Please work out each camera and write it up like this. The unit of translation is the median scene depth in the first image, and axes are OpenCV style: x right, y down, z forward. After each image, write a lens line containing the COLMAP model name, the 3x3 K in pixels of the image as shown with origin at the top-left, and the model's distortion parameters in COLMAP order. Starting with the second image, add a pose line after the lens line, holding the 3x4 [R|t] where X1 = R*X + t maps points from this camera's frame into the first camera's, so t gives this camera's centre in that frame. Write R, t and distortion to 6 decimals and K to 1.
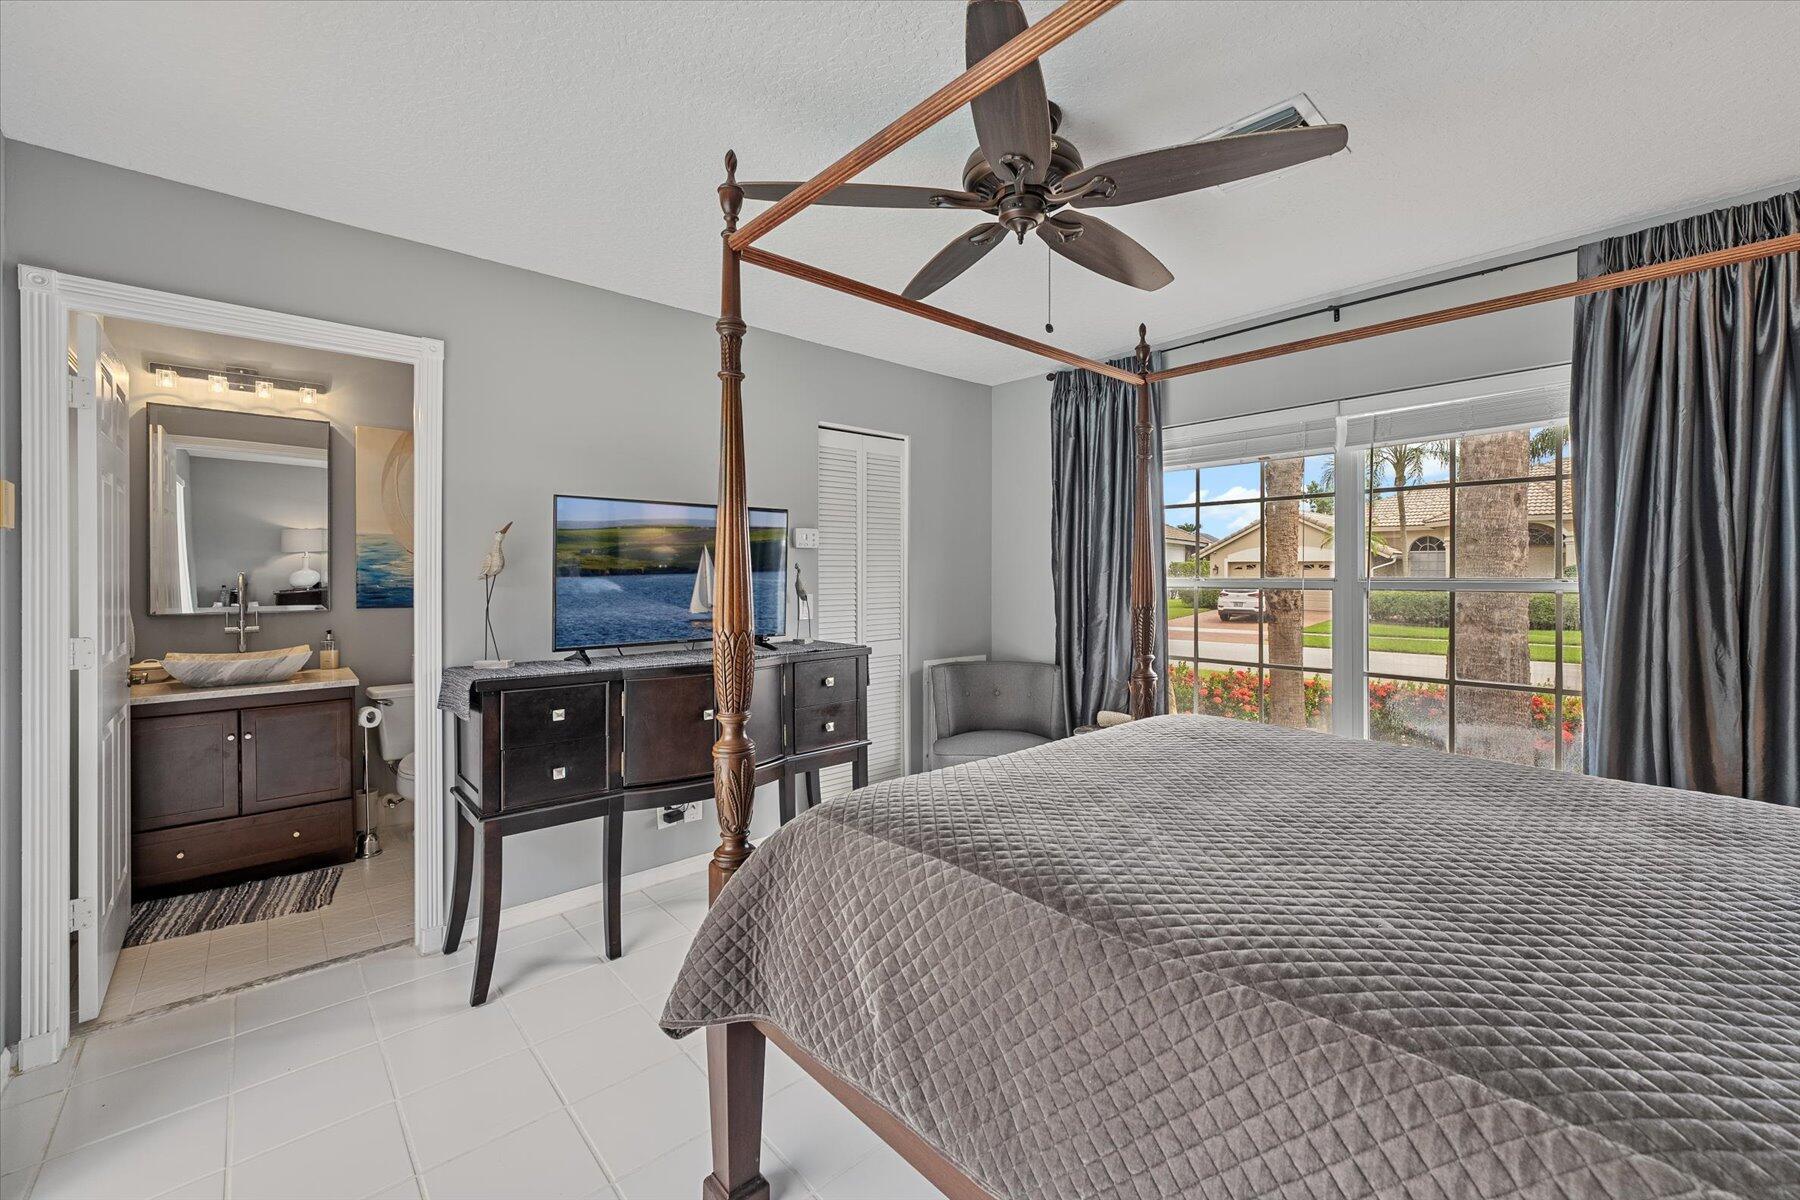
lens RADIAL K [[740.3, 0, 907.2], [0, 740.3, 581.3], [0, 0, 1]] dist [-0.002901, -0.000126]
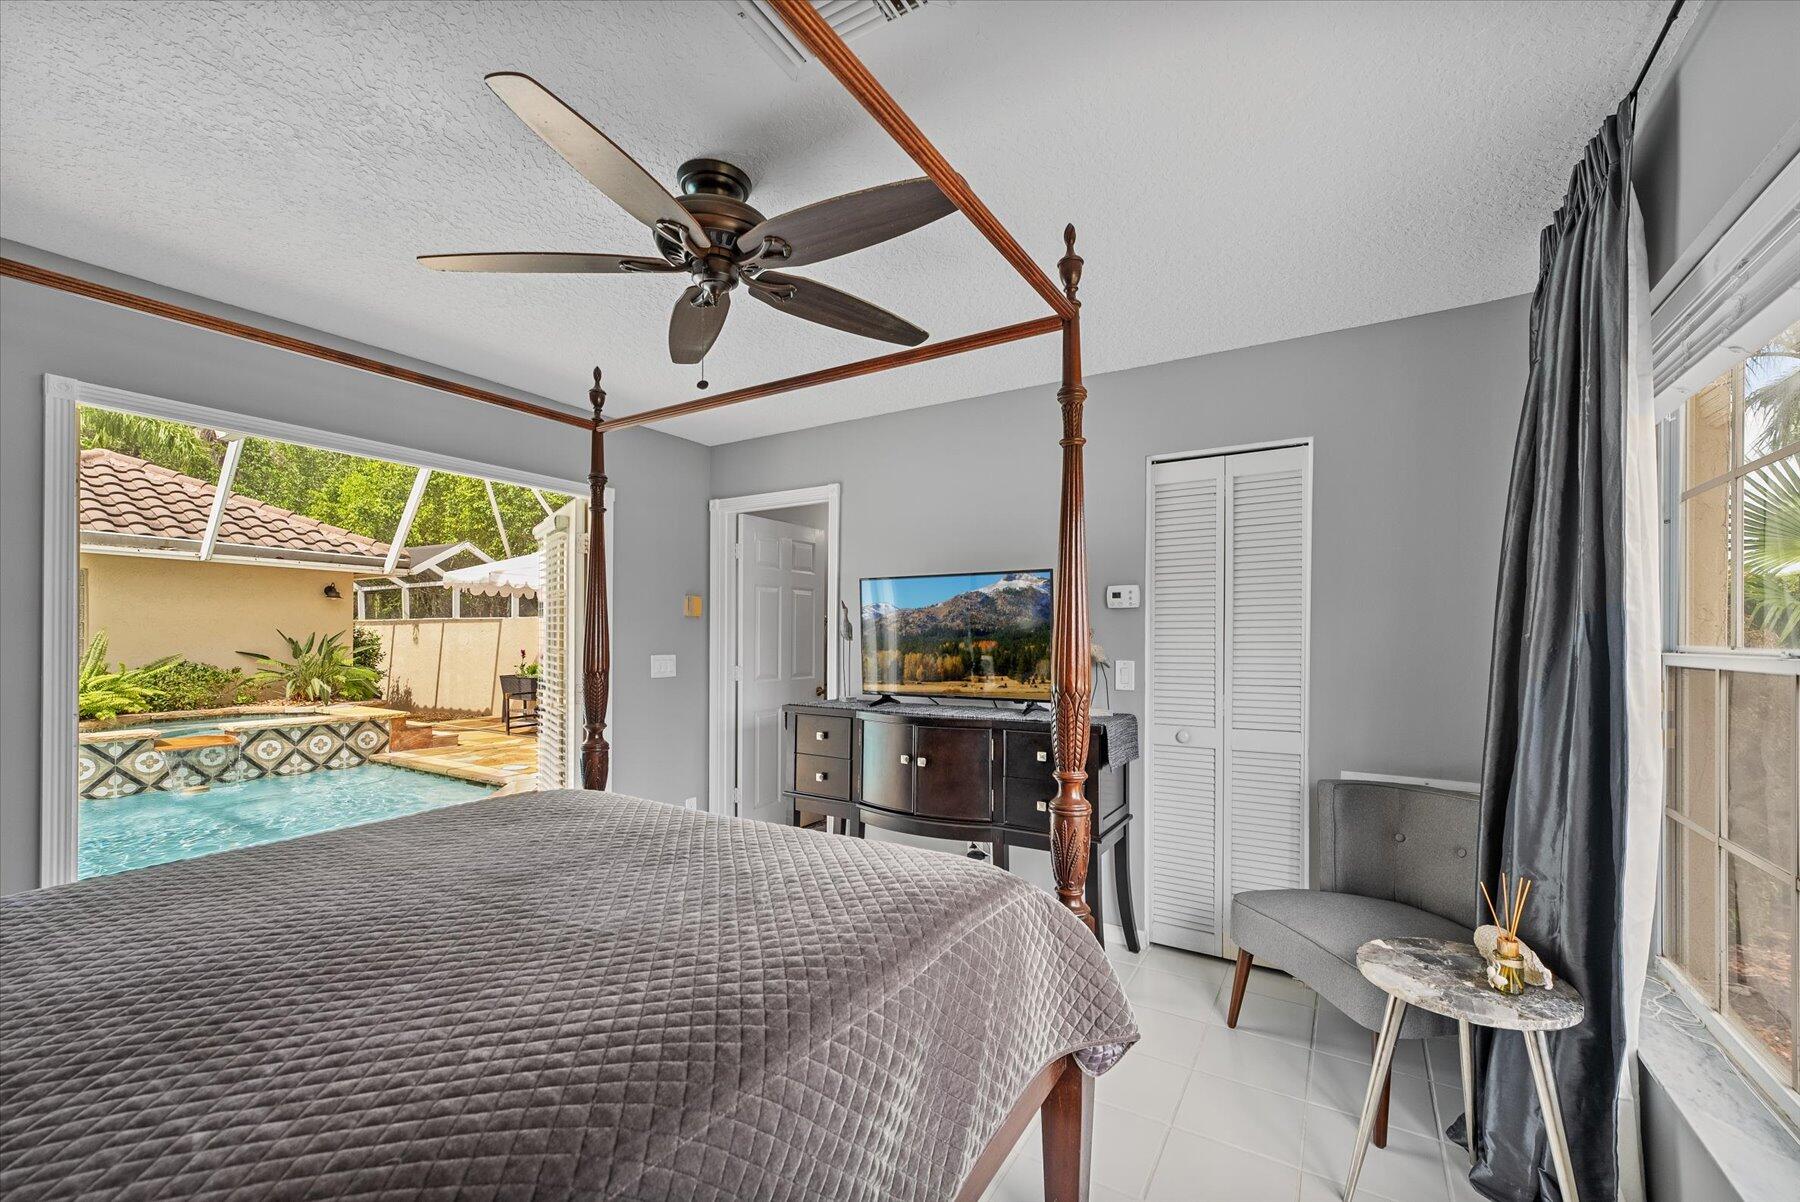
lens RADIAL K [[717.7, 0, 900.0], [0, 717.7, 601.0], [0, 0, 1]] dist [0.000667, 0.000664]
pose [[0.269442, -0.038083, -0.962263, 0.658749], [-0.013072, 0.998981, -0.043197, -0.010830], [0.962928, 0.024217, 0.268669, 0.555321]]
